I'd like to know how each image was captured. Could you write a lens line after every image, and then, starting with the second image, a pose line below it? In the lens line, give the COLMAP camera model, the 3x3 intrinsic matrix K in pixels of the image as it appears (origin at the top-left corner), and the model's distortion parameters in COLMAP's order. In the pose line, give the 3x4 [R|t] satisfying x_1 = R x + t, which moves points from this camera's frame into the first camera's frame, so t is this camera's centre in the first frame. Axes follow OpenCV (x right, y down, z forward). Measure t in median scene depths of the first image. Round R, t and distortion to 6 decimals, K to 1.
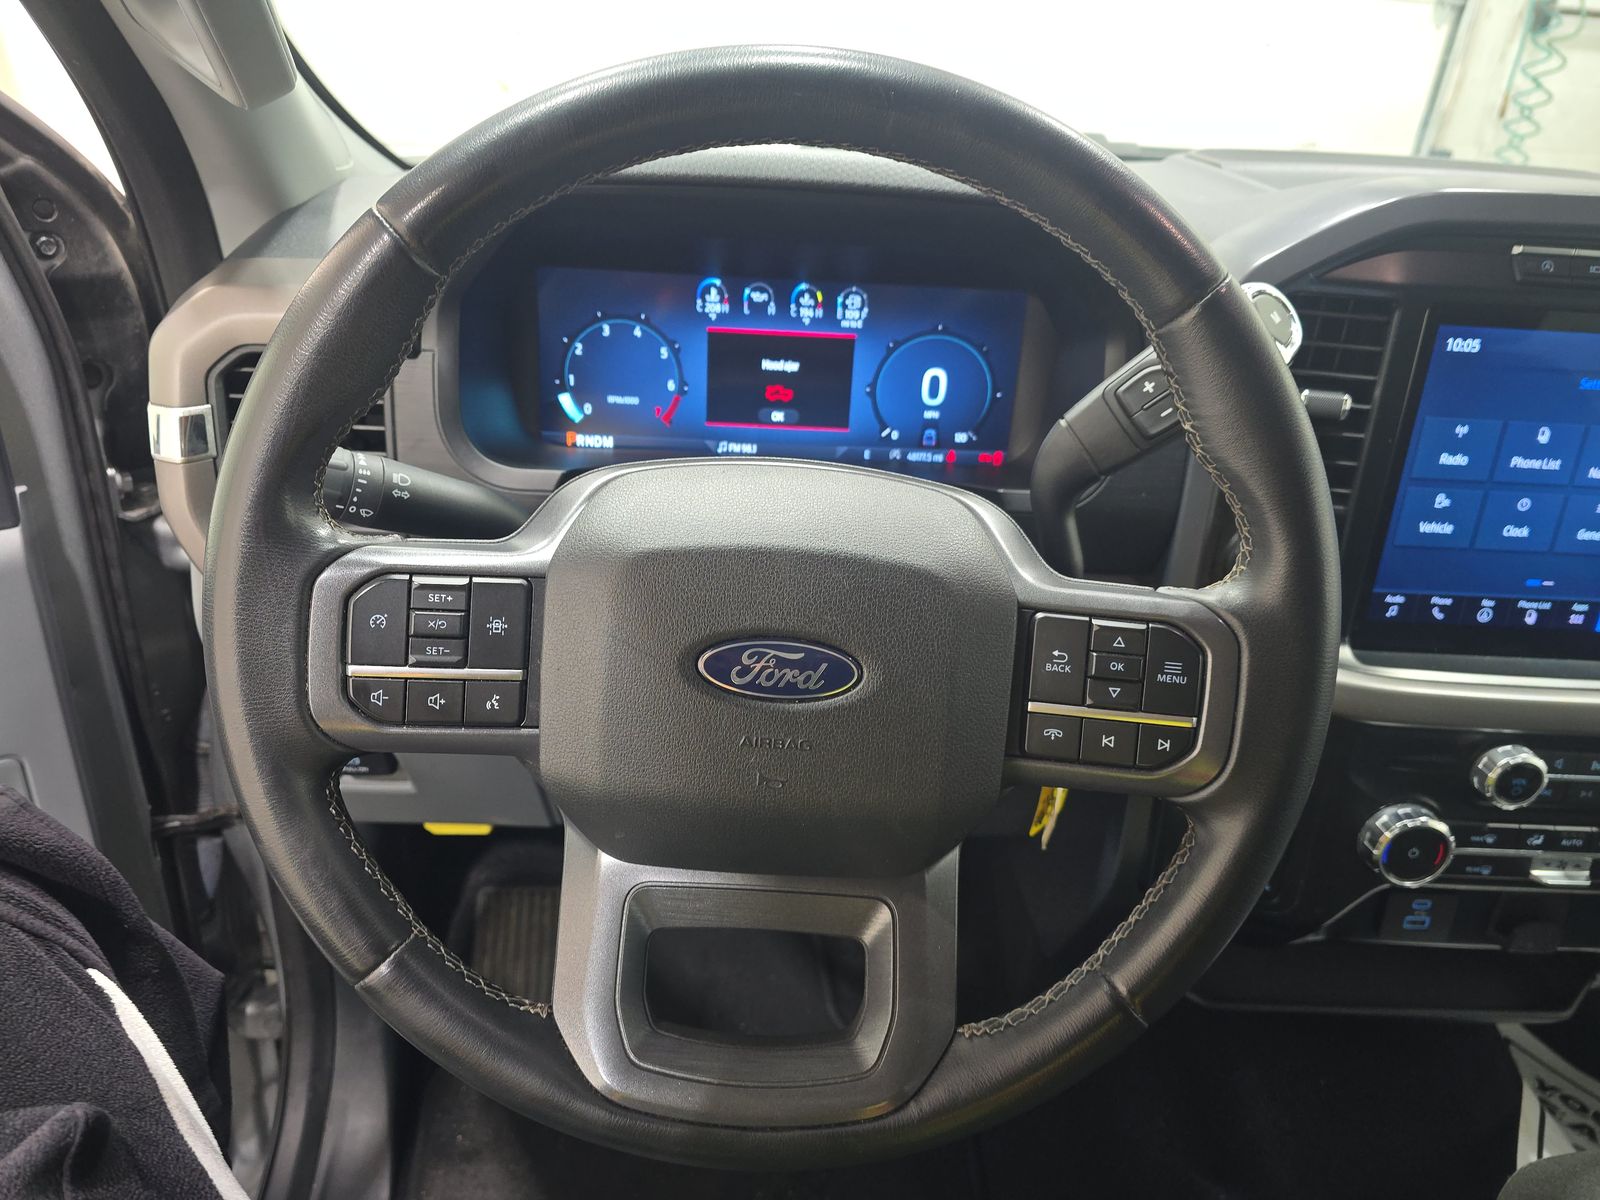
lens RADIAL K [[1091.9, 0, 797.0], [0, 1091.9, 605.0], [0, 0, 1]] dist [0.048405, -0.038178]
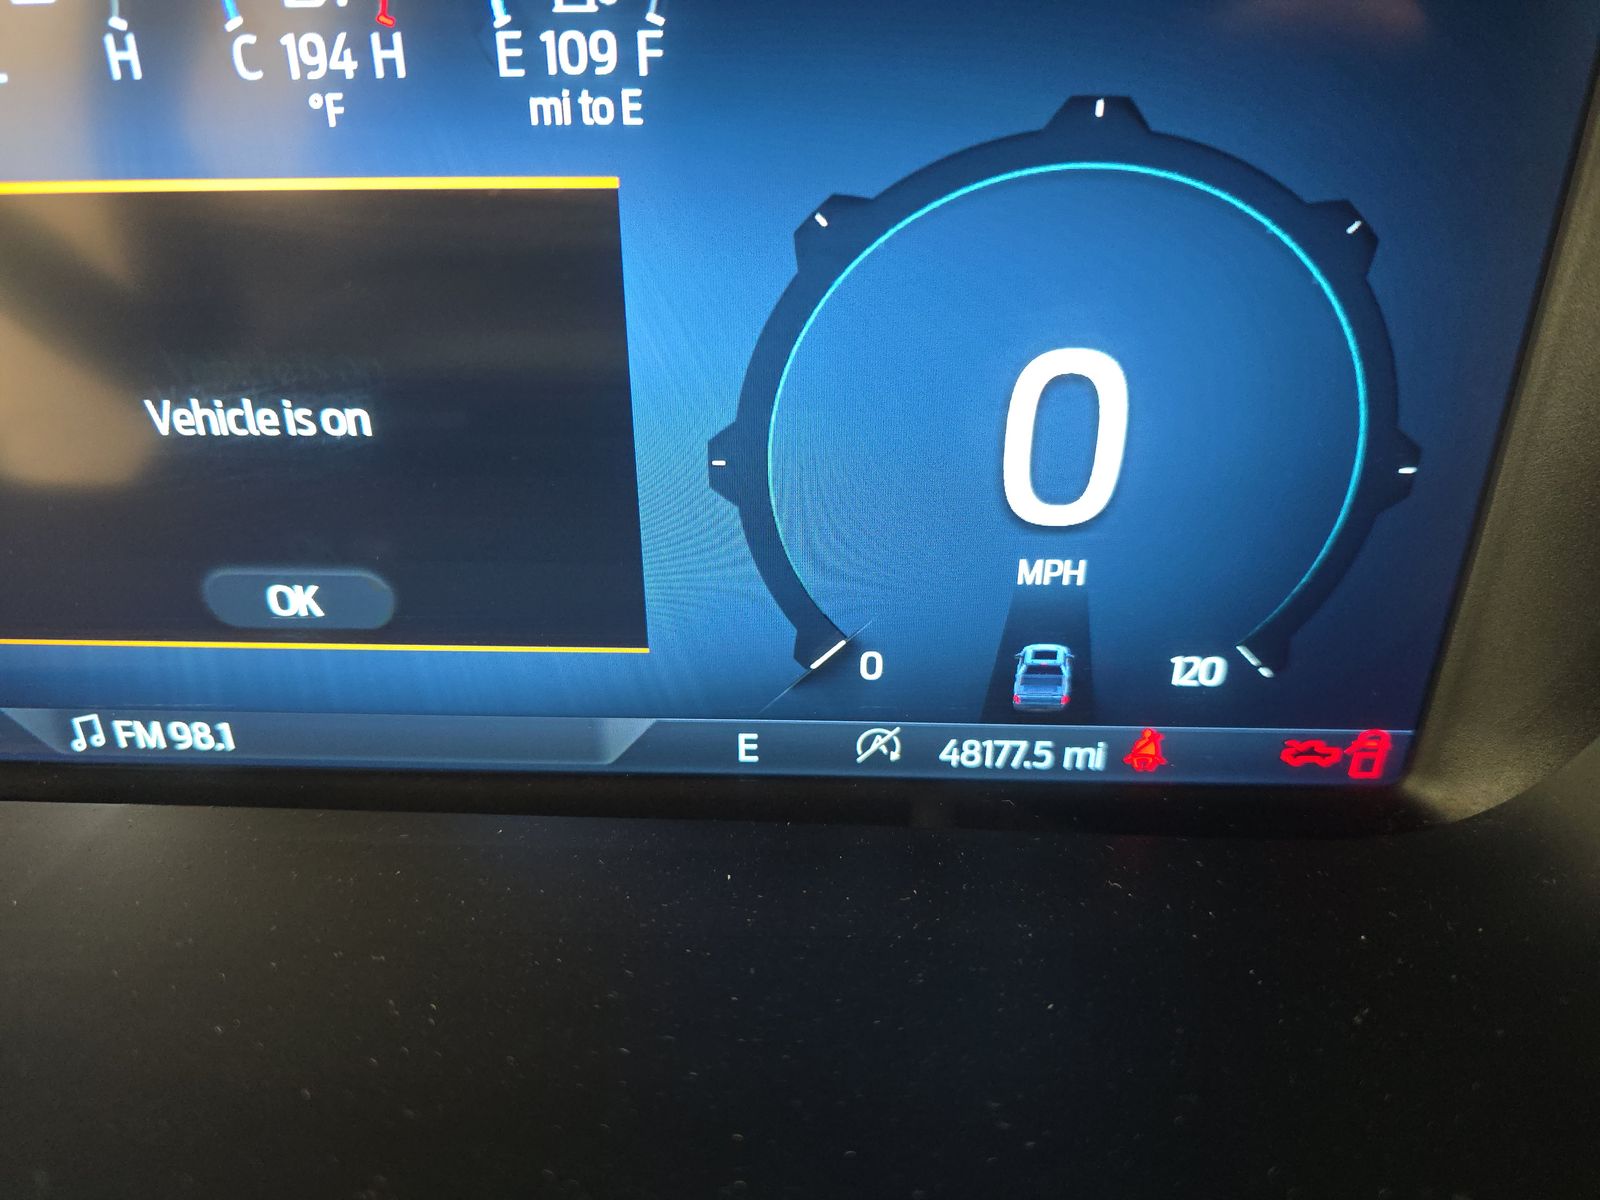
lens RADIAL K [[1091.9, 0, 804.8], [0, 1091.9, 604.4], [0, 0, 1]] dist [0.048405, -0.038178]
pose [[0.991852, -0.005645, -0.127271, 0.113655], [0.017877, 0.995300, 0.095173, -0.205591], [0.126136, -0.096673, 0.987291, 0.872020]]
